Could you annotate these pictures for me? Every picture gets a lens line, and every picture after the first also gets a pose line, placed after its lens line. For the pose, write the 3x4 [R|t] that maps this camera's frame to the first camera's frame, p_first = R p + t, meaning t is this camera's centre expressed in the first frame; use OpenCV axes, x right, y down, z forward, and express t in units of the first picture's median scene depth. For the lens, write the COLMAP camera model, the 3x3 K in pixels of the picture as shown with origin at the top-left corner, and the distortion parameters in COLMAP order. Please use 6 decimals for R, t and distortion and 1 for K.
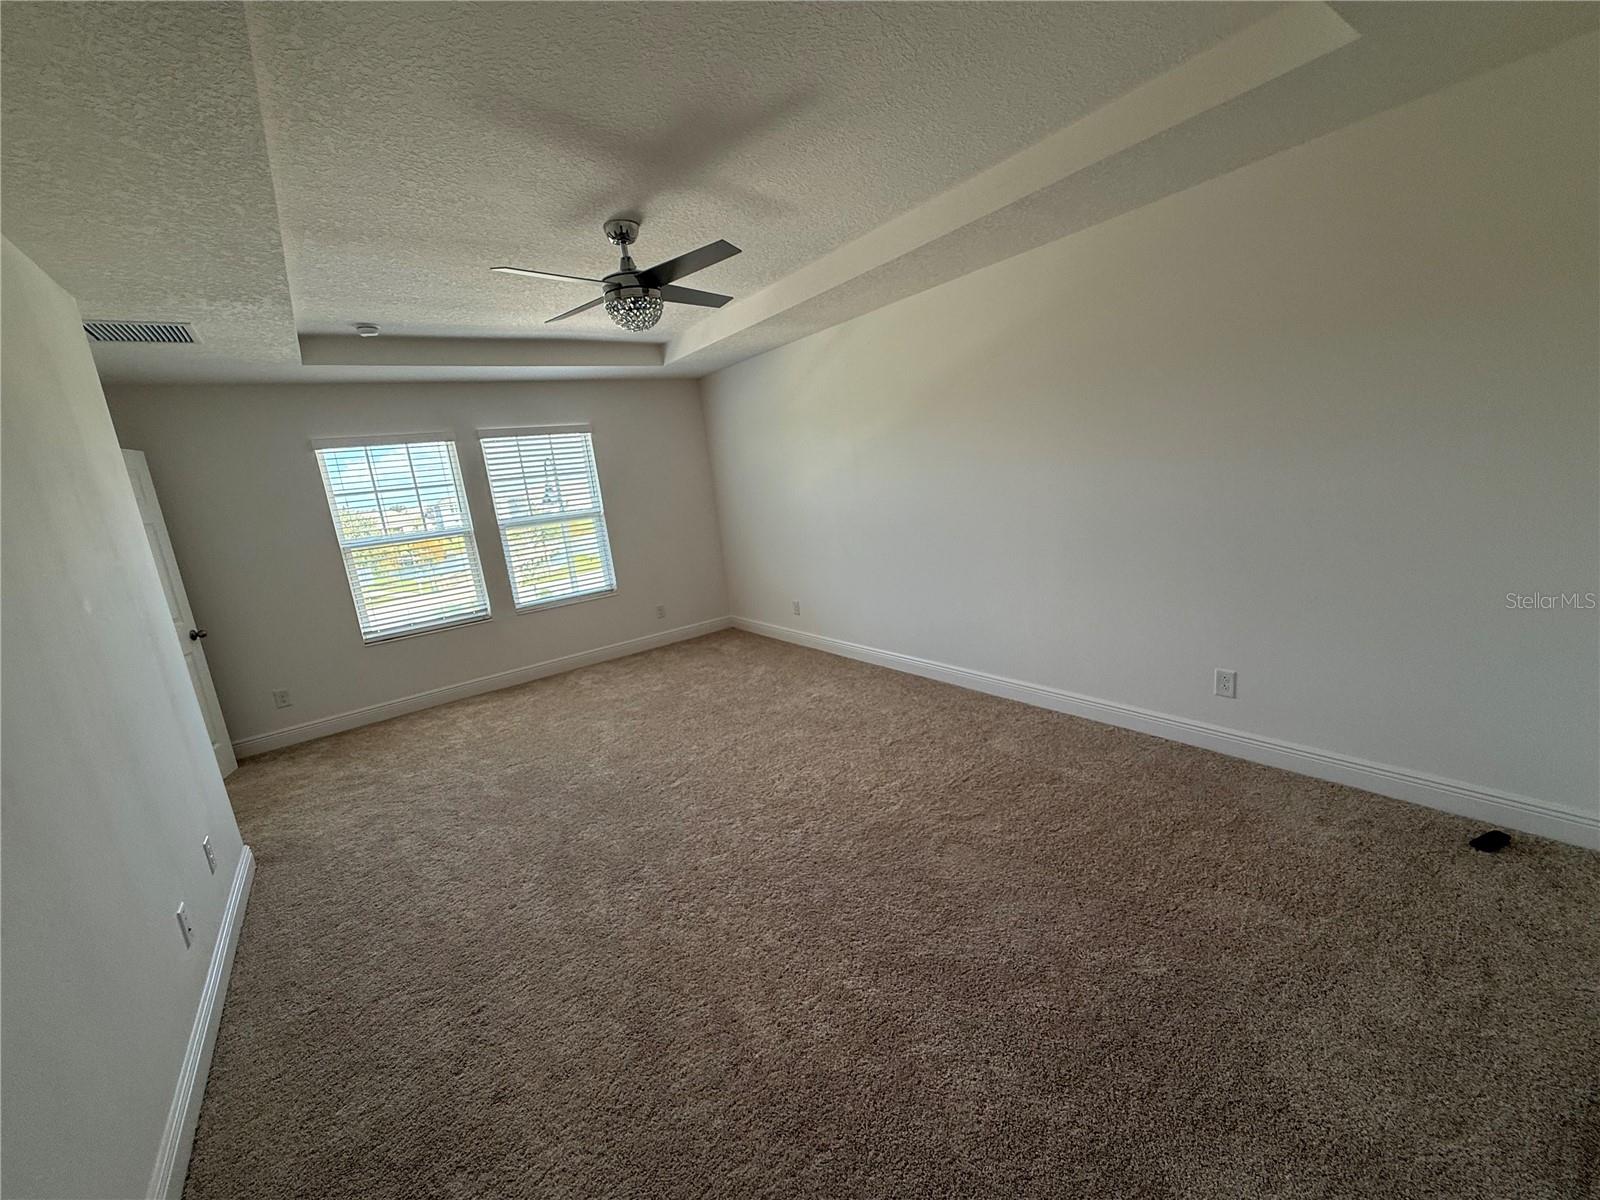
lens RADIAL K [[638.8, 0, 806.7], [0, 638.8, 600.6], [0, 0, 1]] dist [-0.000306, -0.000083]
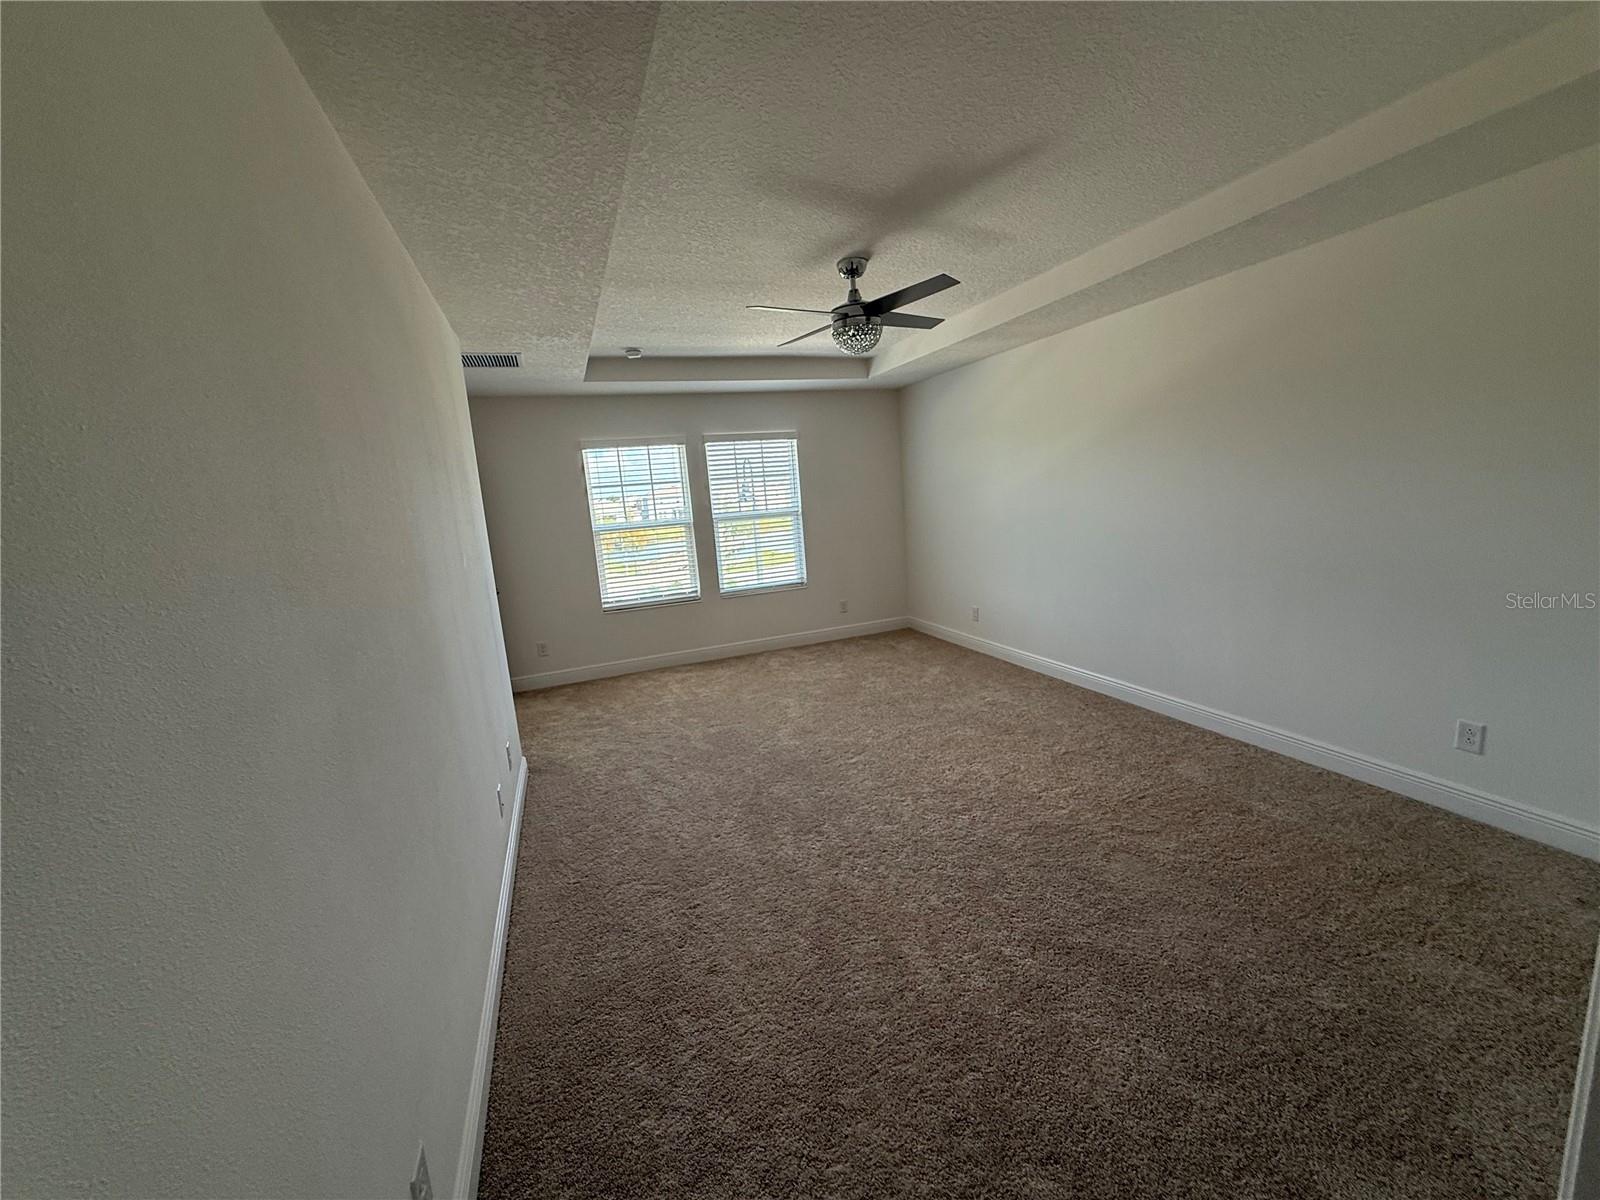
lens RADIAL K [[638.8, 0, 806.7], [0, 638.8, 600.6], [0, 0, 1]] dist [-0.000306, -0.000083]
pose [[0.961148, 0.084191, -0.262883, -0.017592], [-0.085784, 0.996299, 0.005434, 0.014547], [0.262367, 0.017328, 0.964812, -0.107264]]
